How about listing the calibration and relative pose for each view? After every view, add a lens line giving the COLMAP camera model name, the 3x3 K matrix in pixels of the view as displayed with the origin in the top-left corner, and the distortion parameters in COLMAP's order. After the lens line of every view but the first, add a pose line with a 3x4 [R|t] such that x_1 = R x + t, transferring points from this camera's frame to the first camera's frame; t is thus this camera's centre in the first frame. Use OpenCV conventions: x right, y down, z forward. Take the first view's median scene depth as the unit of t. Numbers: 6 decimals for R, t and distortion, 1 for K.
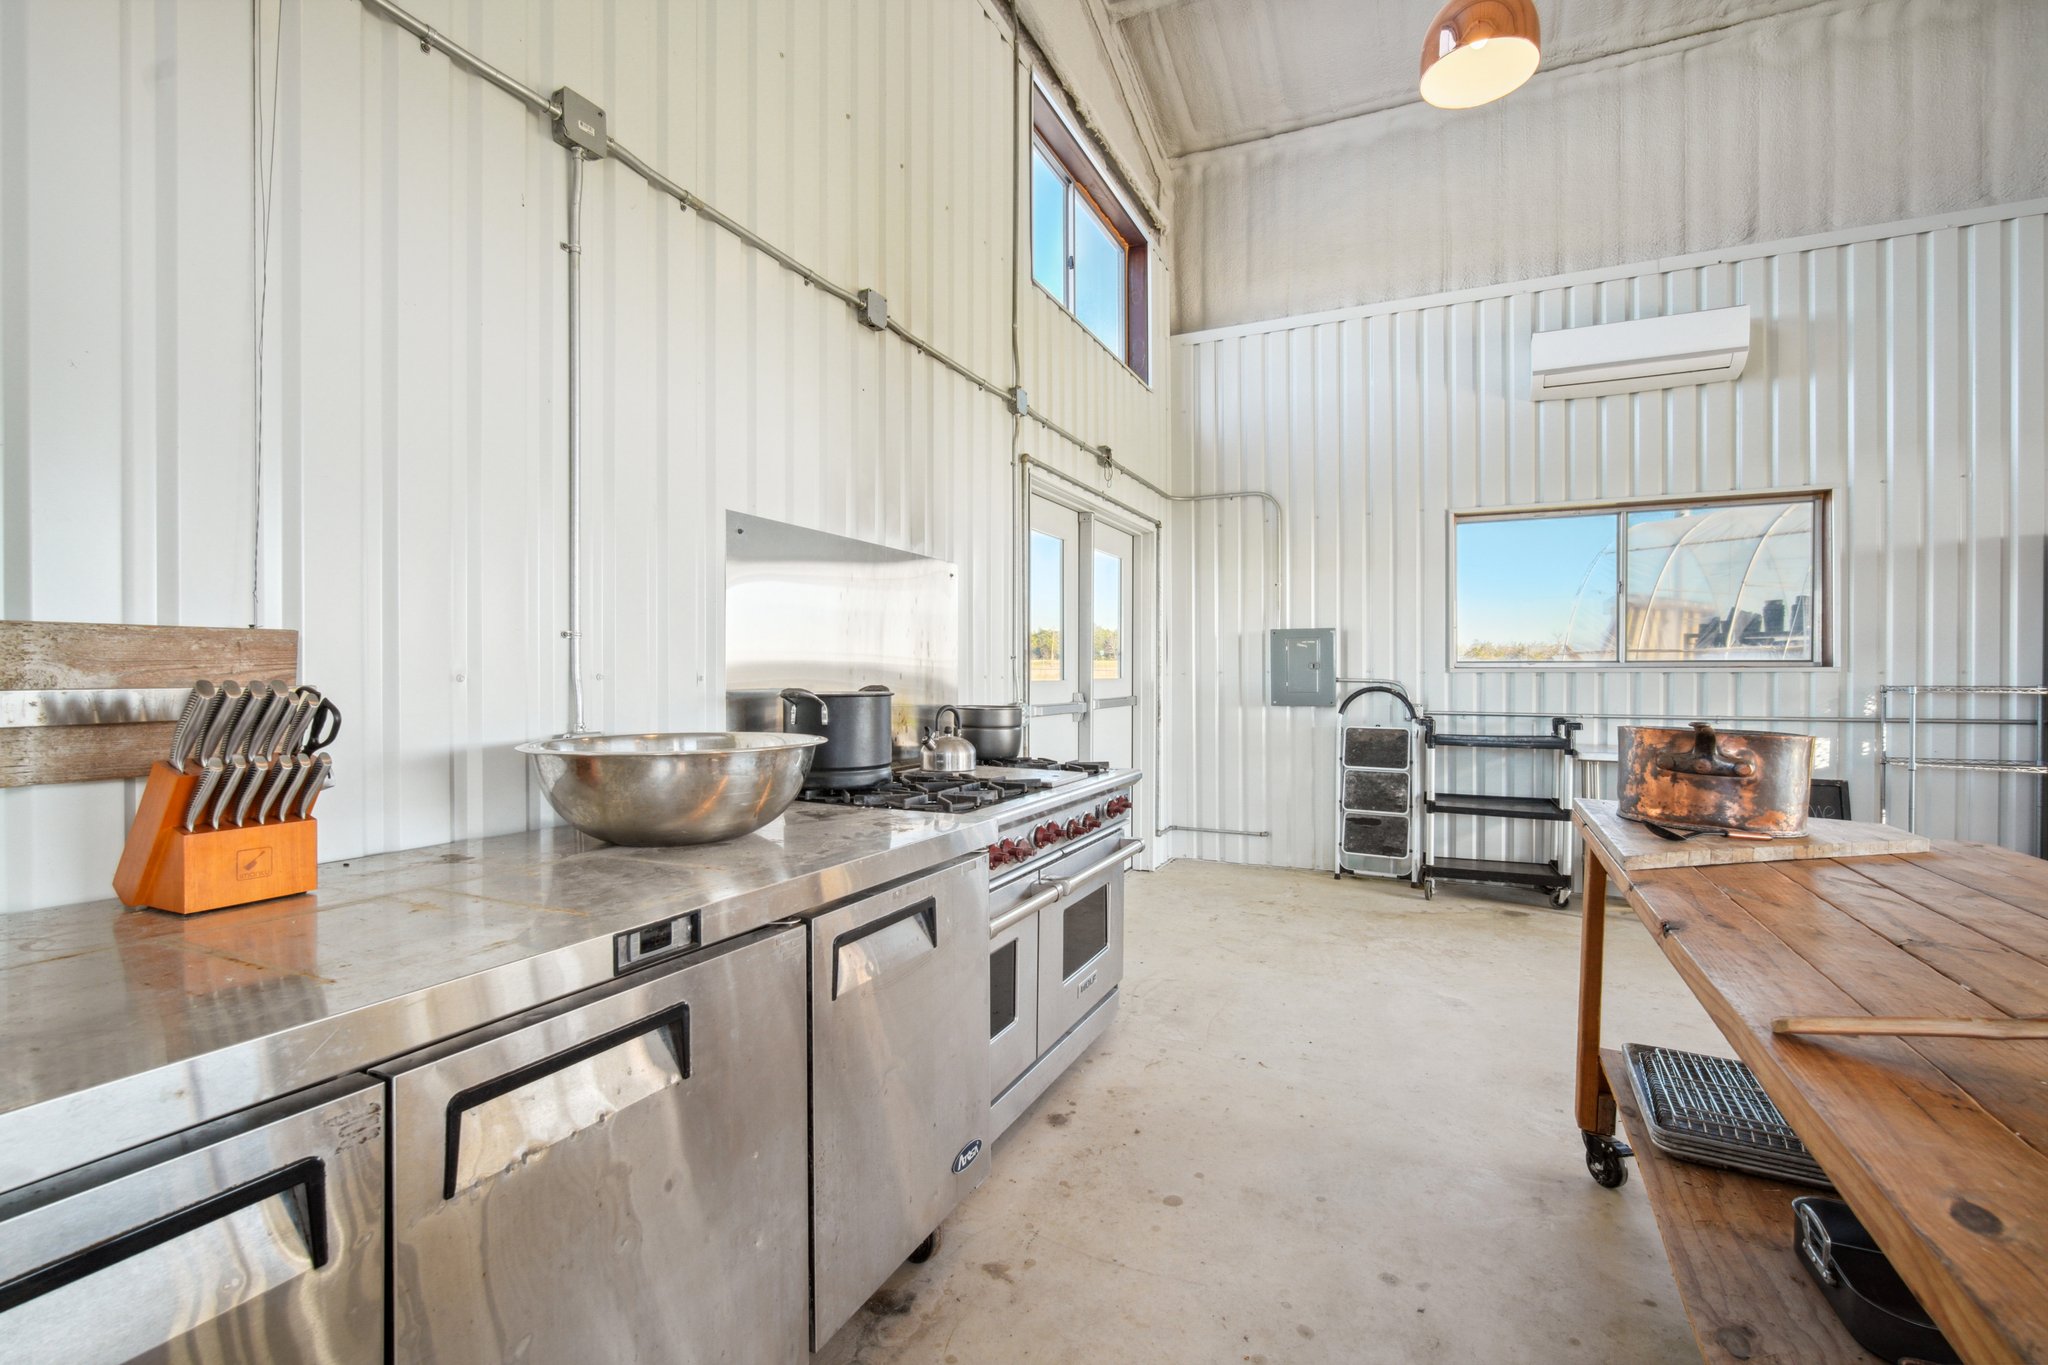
lens RADIAL K [[904.3, 0, 1031.2], [0, 904.3, 679.5], [0, 0, 1]] dist [-0.012380, 0.003505]
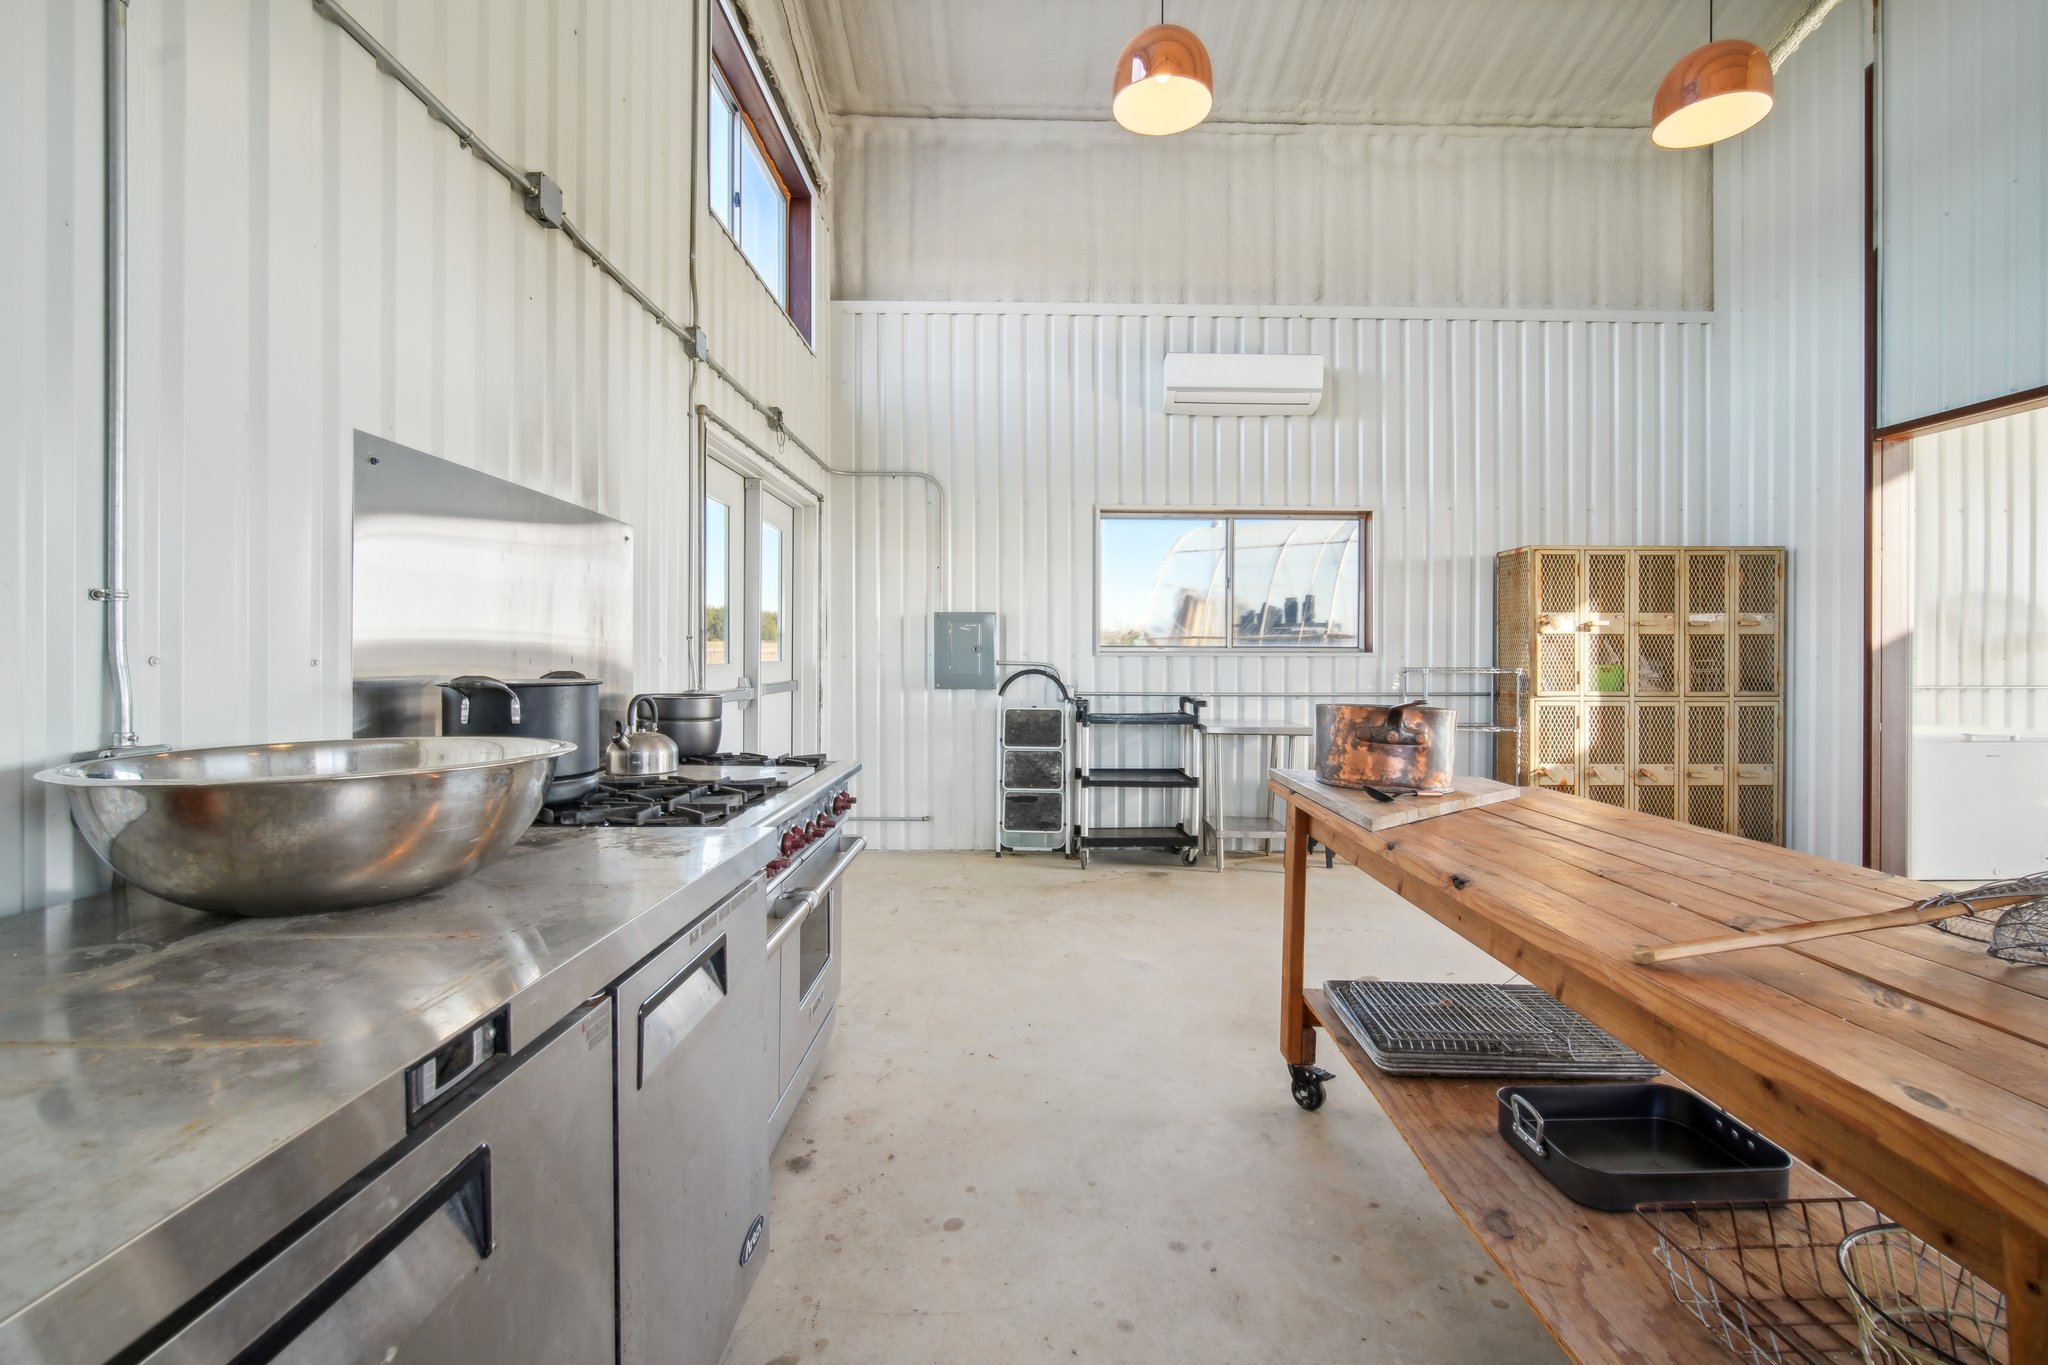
lens RADIAL K [[911.8, 0, 1033.8], [0, 911.8, 659.1], [0, 0, 1]] dist [-0.012969, 0.000599]
pose [[0.898987, 0.001232, 0.437974, -0.097475], [0.000034, 0.999996, -0.002883, -0.001172], [-0.437976, 0.002607, 0.898983, 0.065691]]
